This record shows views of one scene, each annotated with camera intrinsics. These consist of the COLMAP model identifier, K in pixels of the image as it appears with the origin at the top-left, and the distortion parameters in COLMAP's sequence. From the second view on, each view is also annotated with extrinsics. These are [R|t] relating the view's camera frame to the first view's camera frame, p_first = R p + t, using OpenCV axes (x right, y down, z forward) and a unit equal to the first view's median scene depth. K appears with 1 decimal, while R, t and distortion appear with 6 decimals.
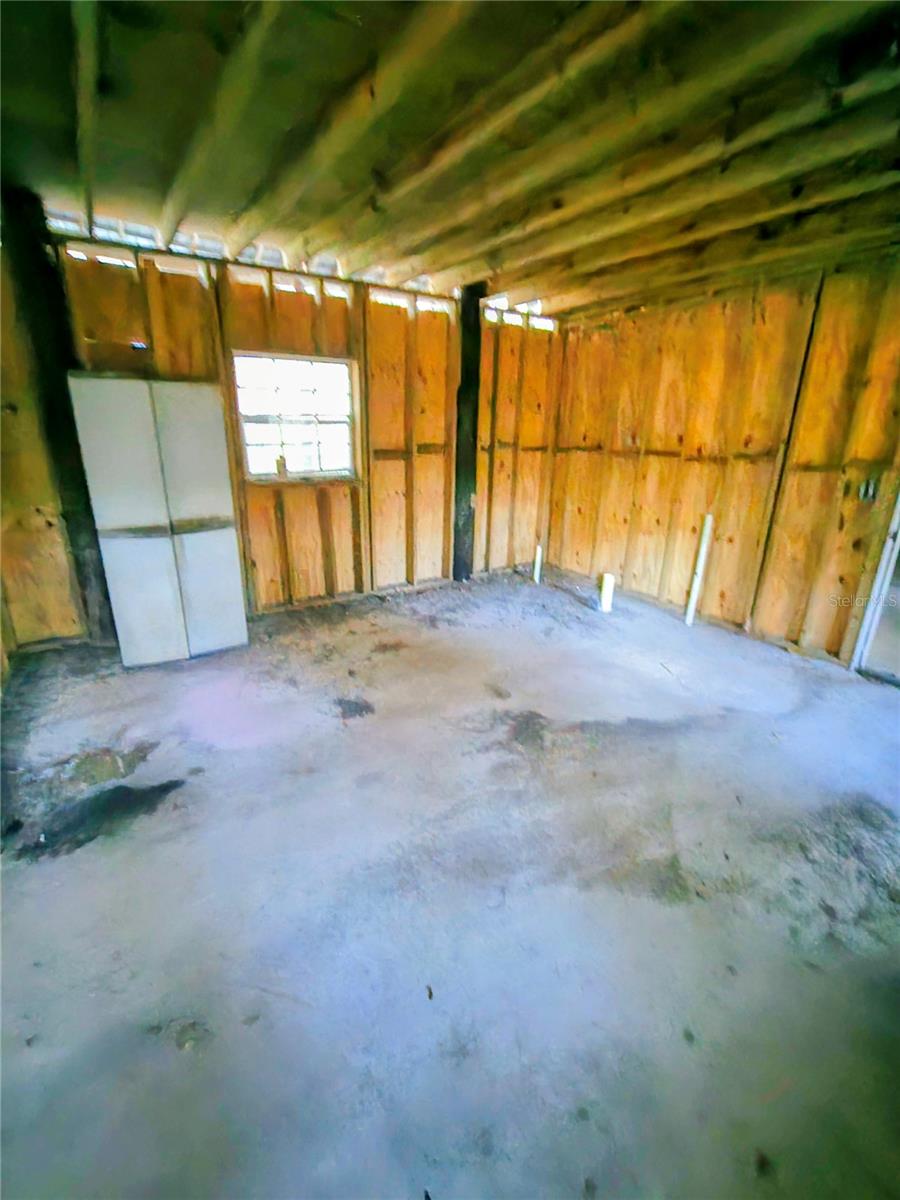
lens RADIAL K [[499.7, 0, 456.7], [0, 499.7, 598.5], [0, 0, 1]] dist [0.003397, -0.000327]
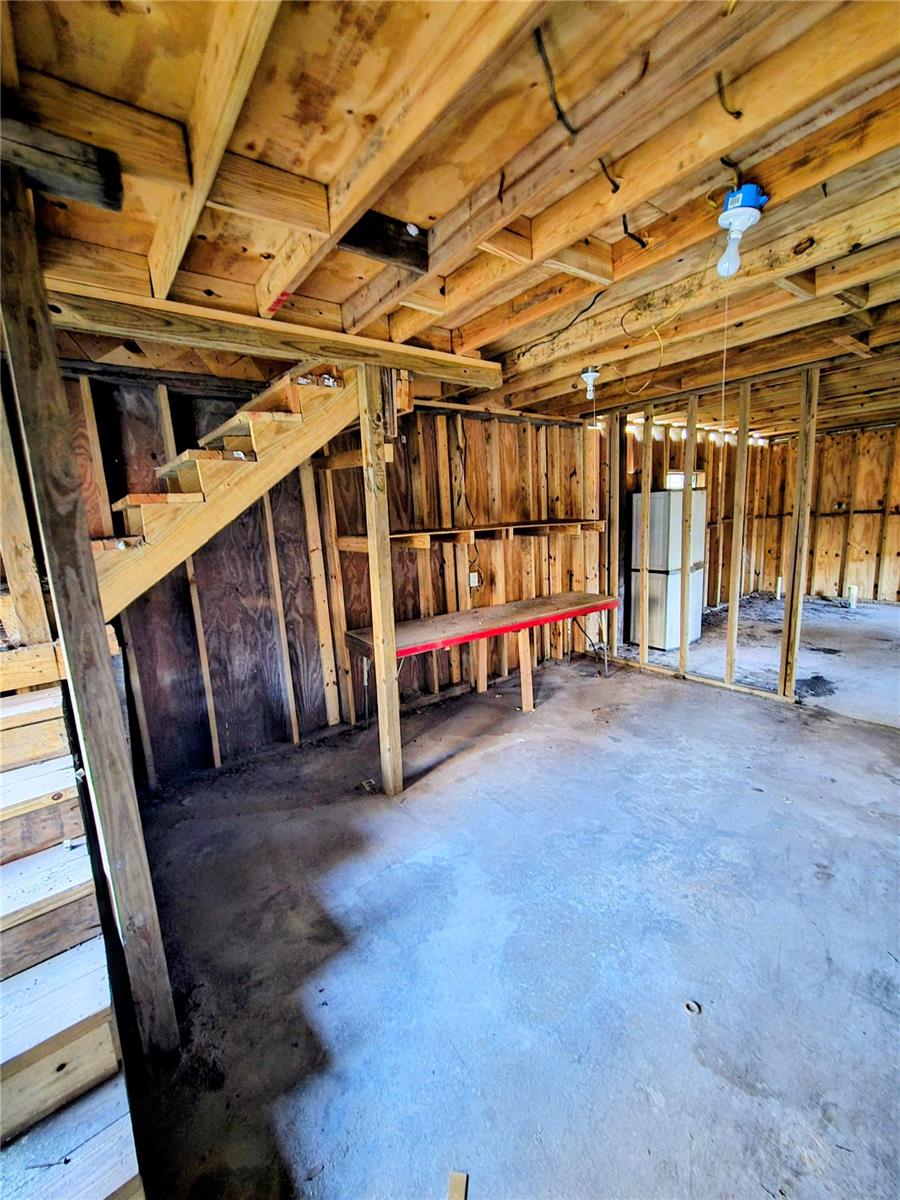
lens RADIAL K [[499.7, 0, 438.3], [0, 499.7, 604.4], [0, 0, 1]] dist [0.003397, -0.000327]
pose [[0.992400, -0.088870, 0.085108, -1.223348], [0.100917, 0.983567, -0.149704, 0.125103], [-0.070406, 0.157155, 0.985061, -0.519448]]
